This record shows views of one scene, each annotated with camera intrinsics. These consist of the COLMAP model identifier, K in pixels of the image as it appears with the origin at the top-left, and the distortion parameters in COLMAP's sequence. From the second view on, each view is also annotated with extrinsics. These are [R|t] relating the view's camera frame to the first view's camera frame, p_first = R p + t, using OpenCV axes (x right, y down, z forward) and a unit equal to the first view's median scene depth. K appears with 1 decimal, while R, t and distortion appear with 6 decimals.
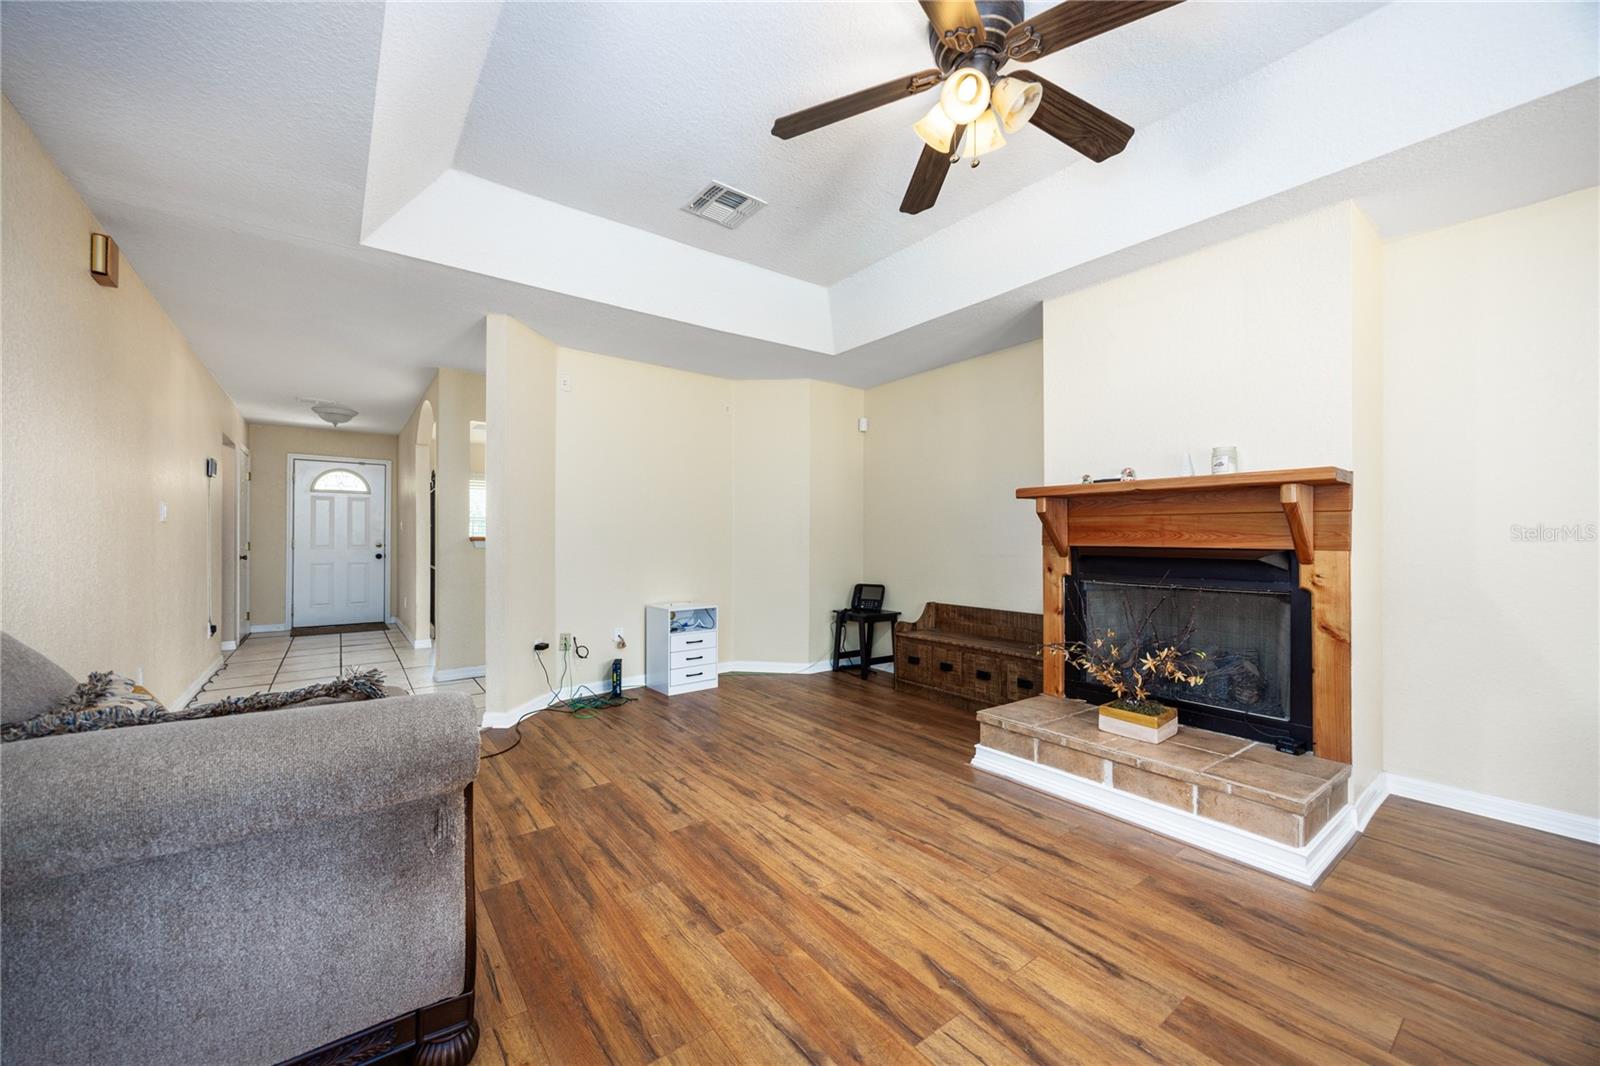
lens RADIAL K [[615.3, 0, 793.3], [0, 615.3, 530.4], [0, 0, 1]] dist [-0.002638, 0.000695]
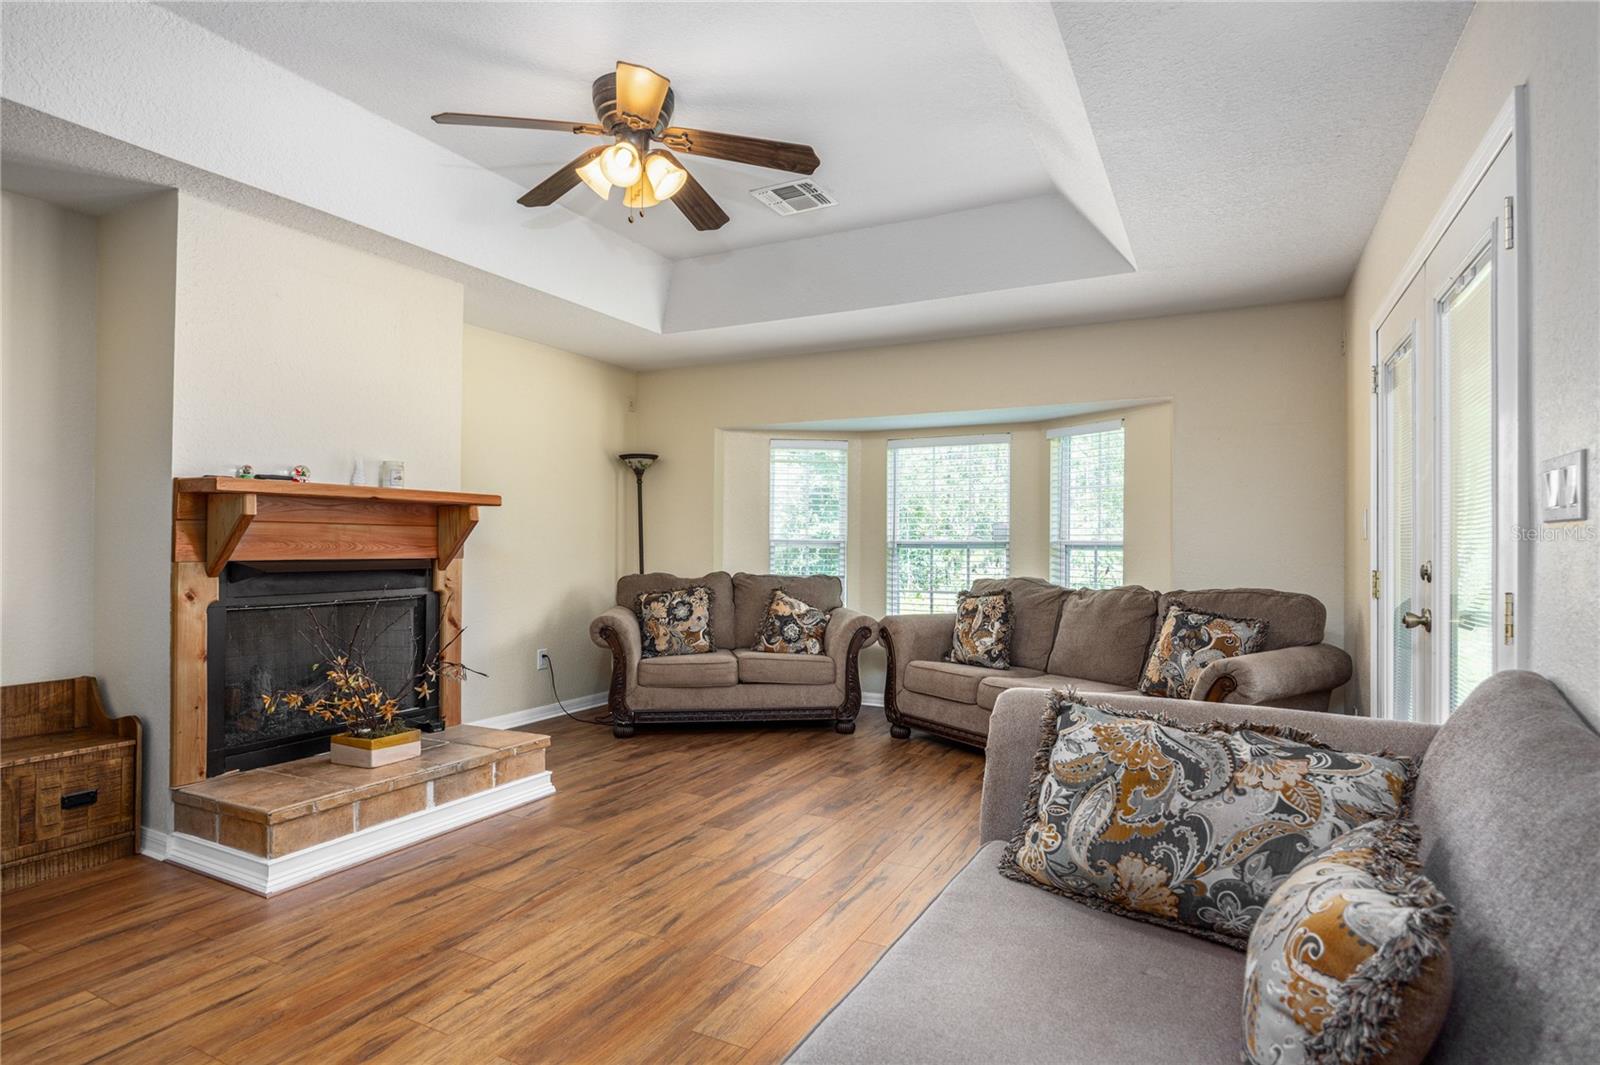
lens RADIAL K [[857.0, 0, 806.5], [0, 857.0, 526.9], [0, 0, 1]] dist [-0.013764, 0.001632]
pose [[-0.445429, 0.009819, 0.895263, -0.950795], [-0.017794, 0.999645, -0.019817, -0.009488], [-0.895140, -0.024758, -0.445097, 1.072960]]
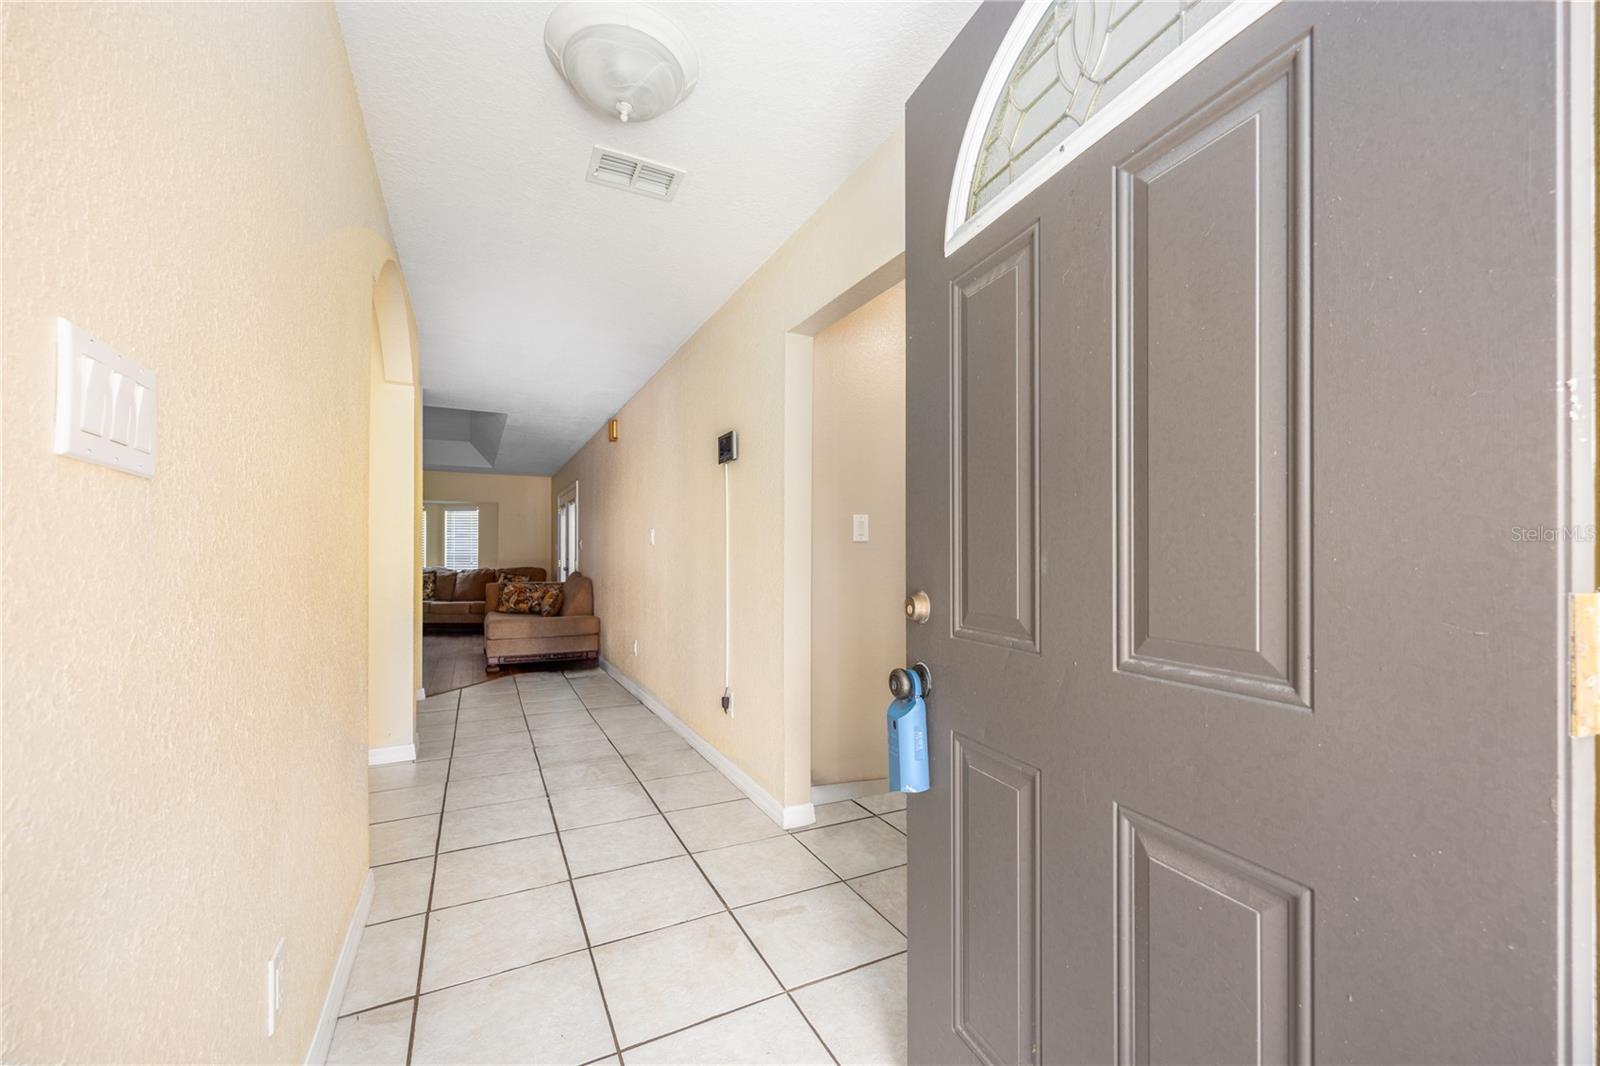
lens RADIAL K [[615.3, 0, 799.9], [0, 615.3, 548.9], [0, 0, 1]] dist [-0.002638, 0.000695]
pose [[-0.987671, 0.004056, 0.156494, -2.182080], [0.001041, 0.999812, -0.019339, 0.026431], [-0.156543, -0.018937, -0.987490, 3.144921]]
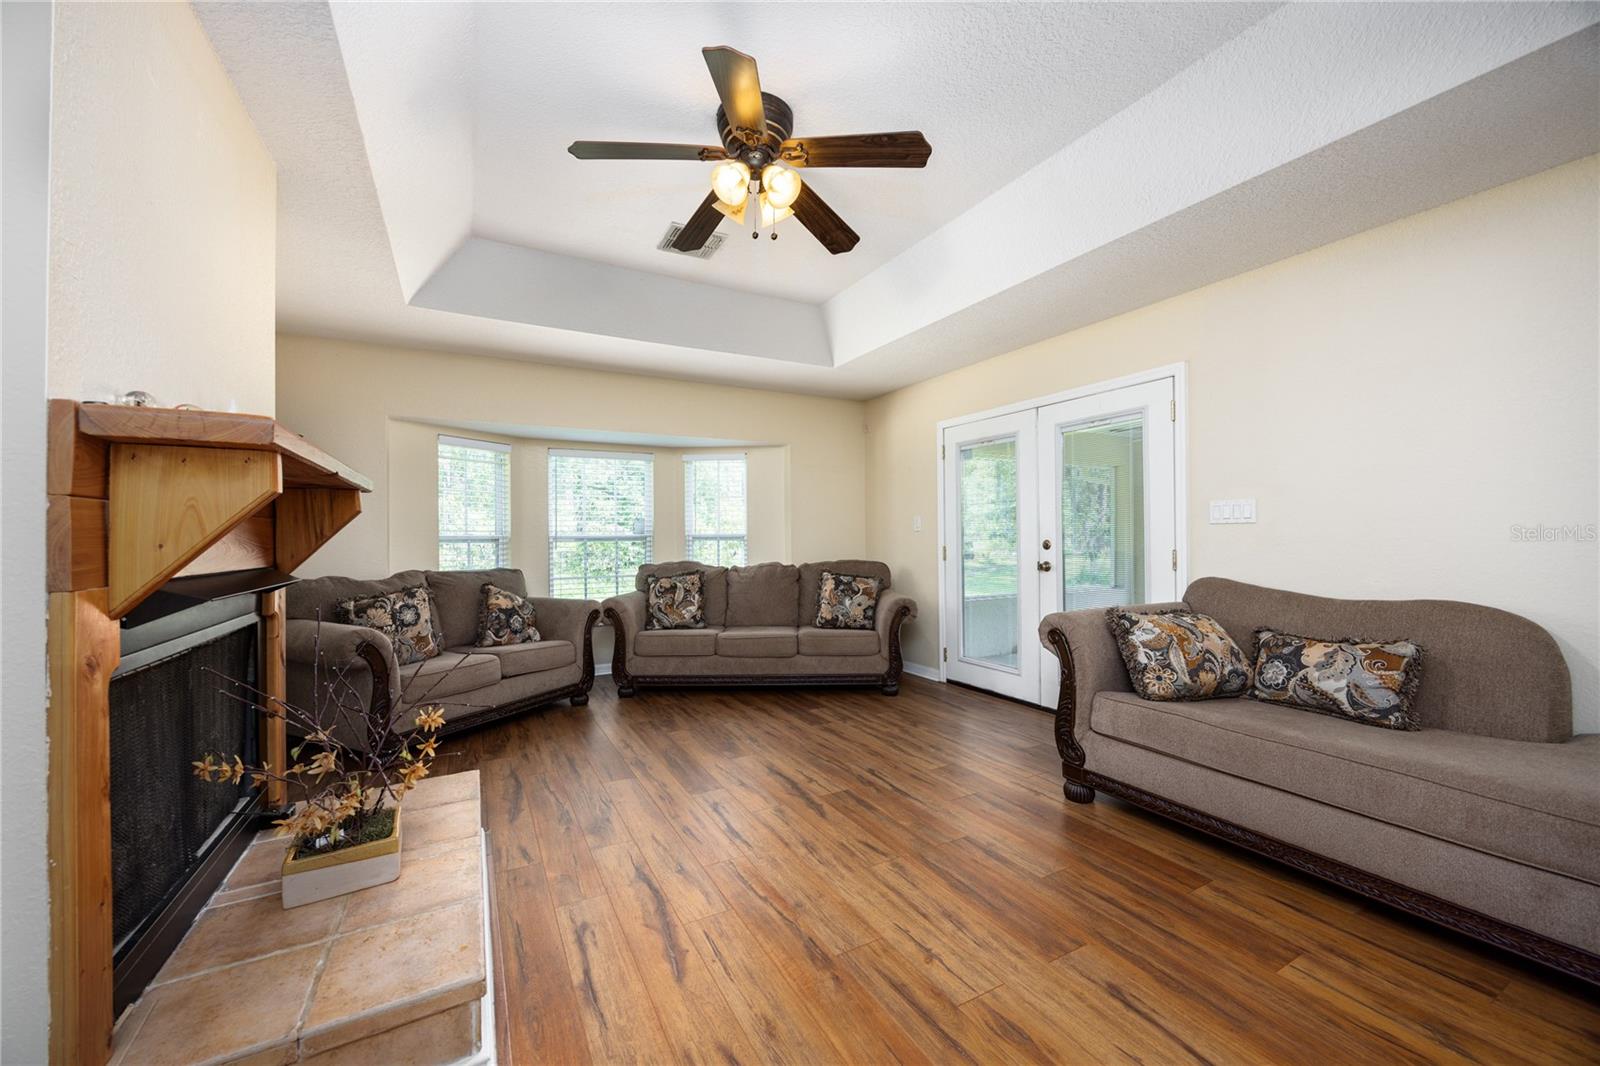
lens RADIAL K [[615.3, 0, 808.4], [0, 615.3, 539.6], [0, 0, 1]] dist [-0.002638, 0.000695]
pose [[-0.991816, 0.004875, 0.127580, 0.032923], [0.004227, 0.999977, -0.005348, 0.004251], [-0.127603, -0.004765, -0.991814, 1.657779]]
